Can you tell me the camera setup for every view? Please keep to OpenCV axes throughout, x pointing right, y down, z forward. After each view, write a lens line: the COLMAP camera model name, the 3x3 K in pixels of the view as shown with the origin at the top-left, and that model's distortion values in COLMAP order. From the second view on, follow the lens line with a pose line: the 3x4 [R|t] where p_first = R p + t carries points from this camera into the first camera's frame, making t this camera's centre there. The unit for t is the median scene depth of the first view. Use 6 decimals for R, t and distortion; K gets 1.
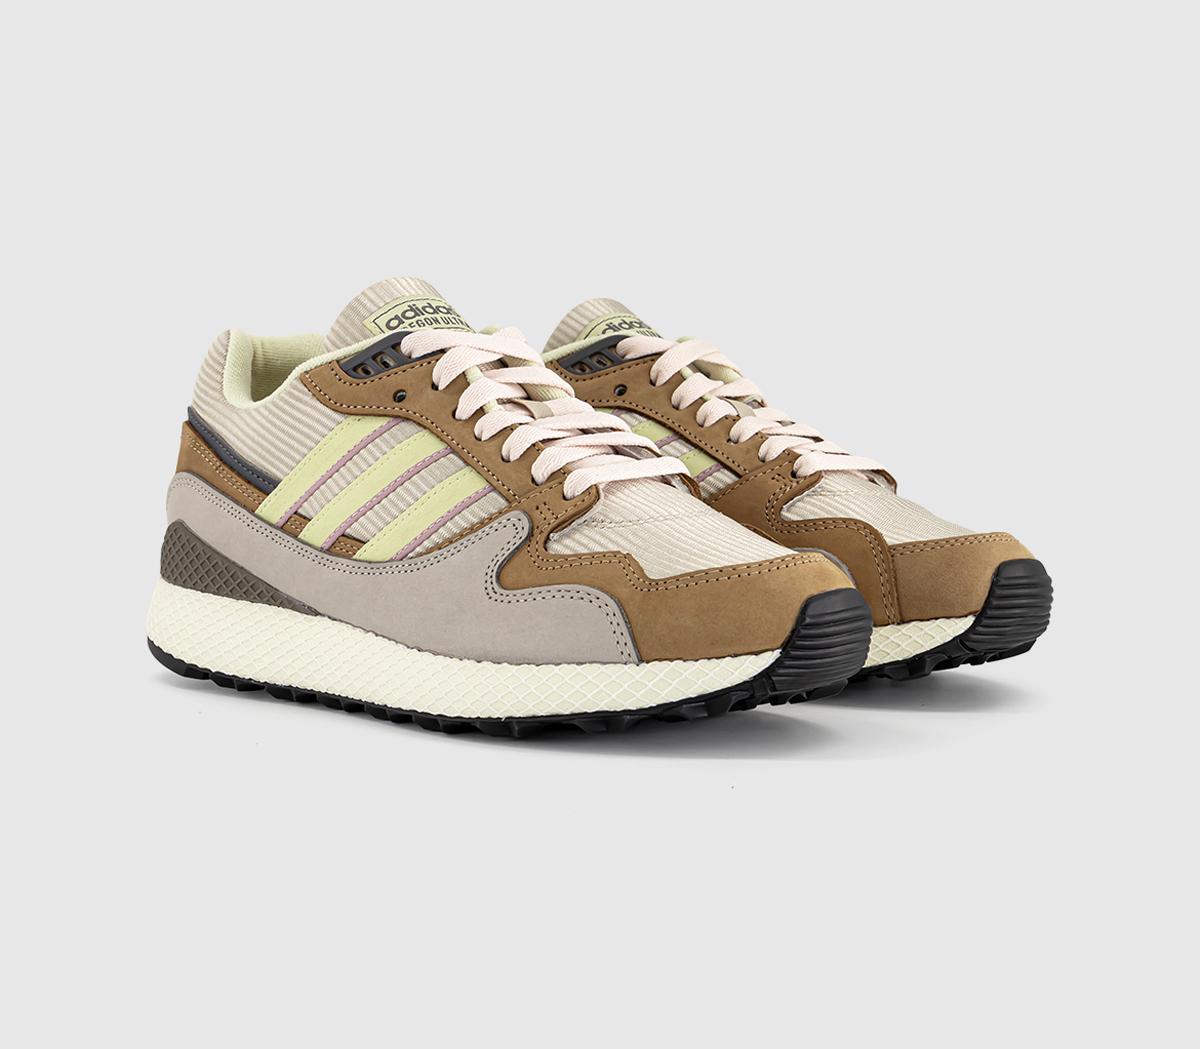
lens RADIAL K [[2017.7, 0, 600.0], [0, 2017.7, 524.5], [0, 0, 1]] dist [0.017692, -0.039657]
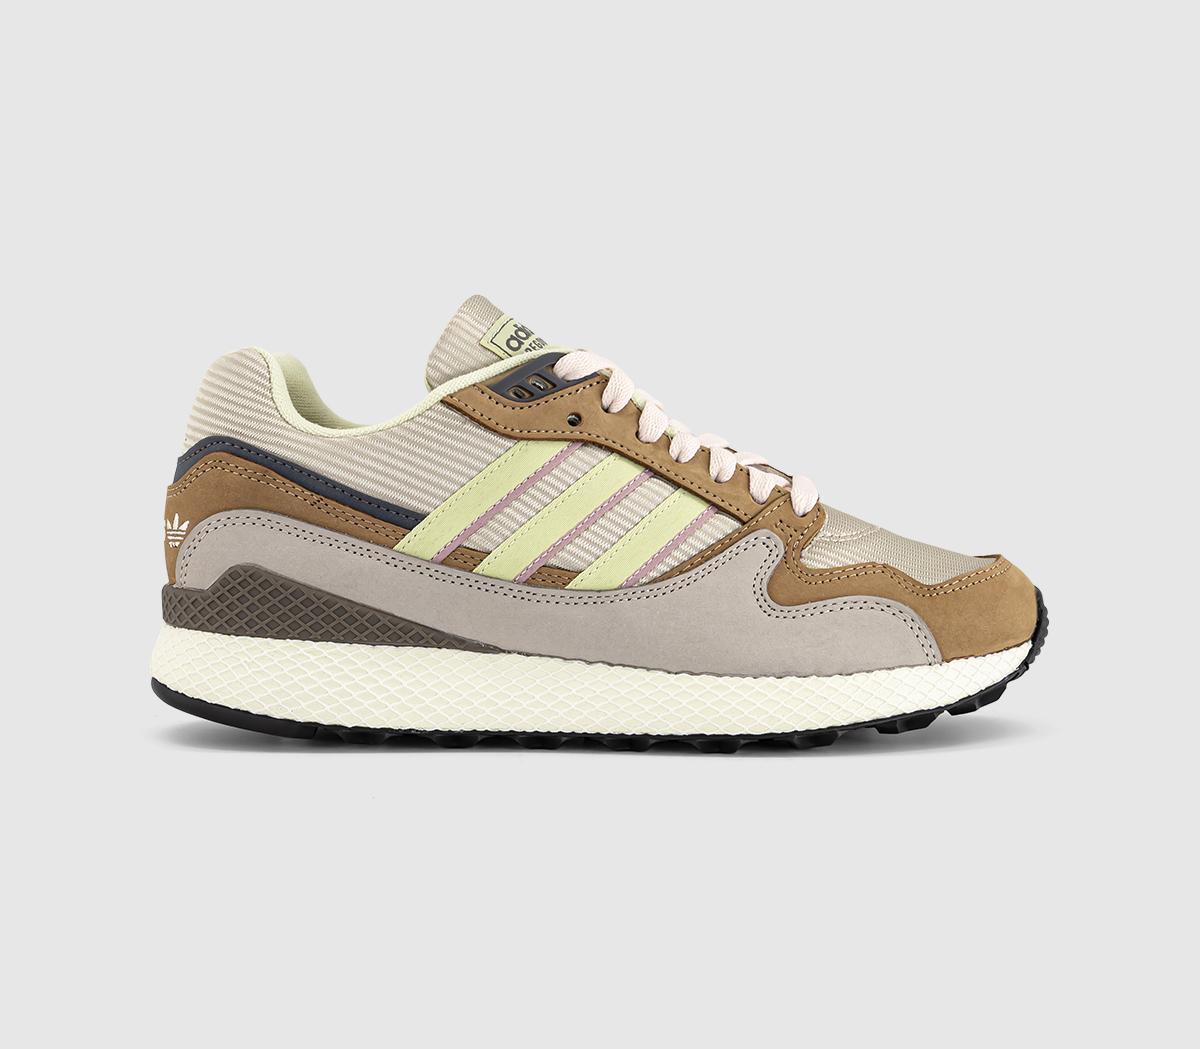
lens RADIAL K [[2017.7, 0, 600.0], [0, 2017.7, 524.5], [0, 0, 1]] dist [0.017692, -0.039657]
pose [[0.779935, -0.038750, 0.624660, -0.701795], [0.051200, 0.998686, -0.001974, -0.010866], [-0.623763, 0.033523, 0.780894, 0.239102]]
